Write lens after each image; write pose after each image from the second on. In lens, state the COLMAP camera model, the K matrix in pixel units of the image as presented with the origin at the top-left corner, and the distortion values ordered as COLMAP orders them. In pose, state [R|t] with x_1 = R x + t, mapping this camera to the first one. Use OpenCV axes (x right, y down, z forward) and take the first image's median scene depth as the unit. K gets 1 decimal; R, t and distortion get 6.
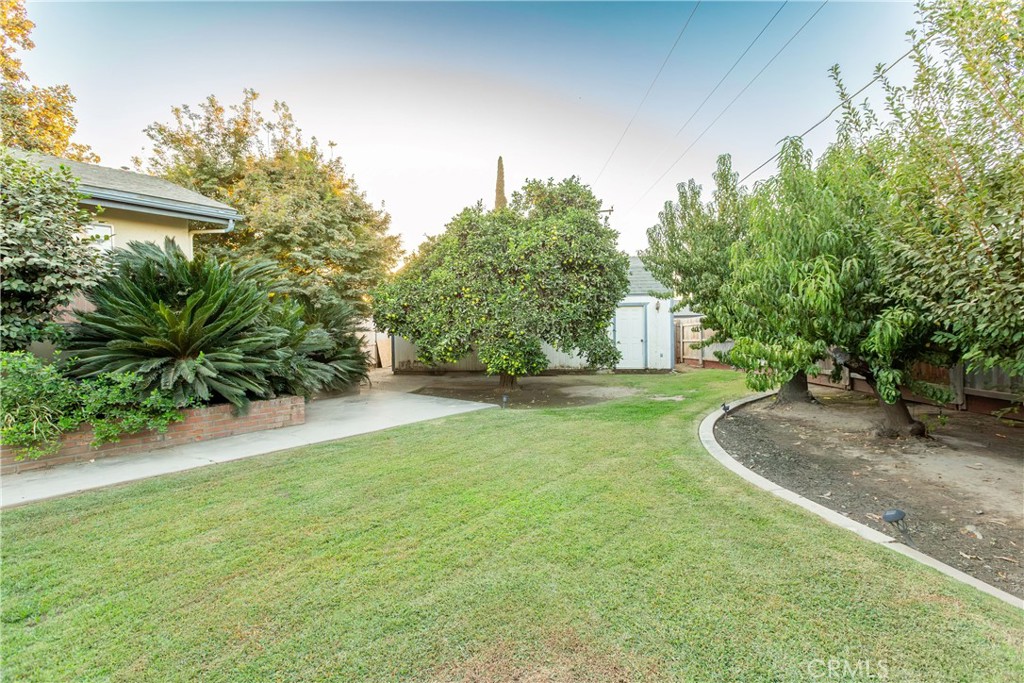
lens RADIAL K [[454.2, 0, 513.8], [0, 454.2, 338.3], [0, 0, 1]] dist [0.001342, 0.000343]
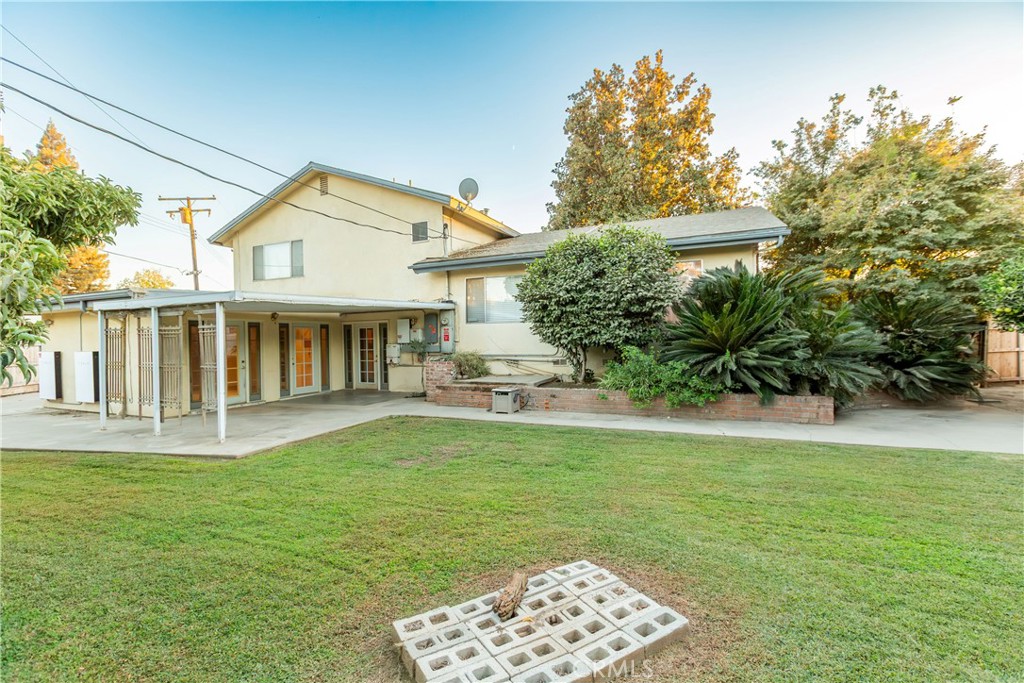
lens RADIAL K [[454.2, 0, 513.8], [0, 454.2, 338.3], [0, 0, 1]] dist [0.001342, 0.000343]
pose [[0.276035, 0.006091, -0.961128, 0.336969], [-0.003427, 0.999980, 0.005353, -0.007453], [0.961141, 0.001816, 0.276051, 0.044184]]
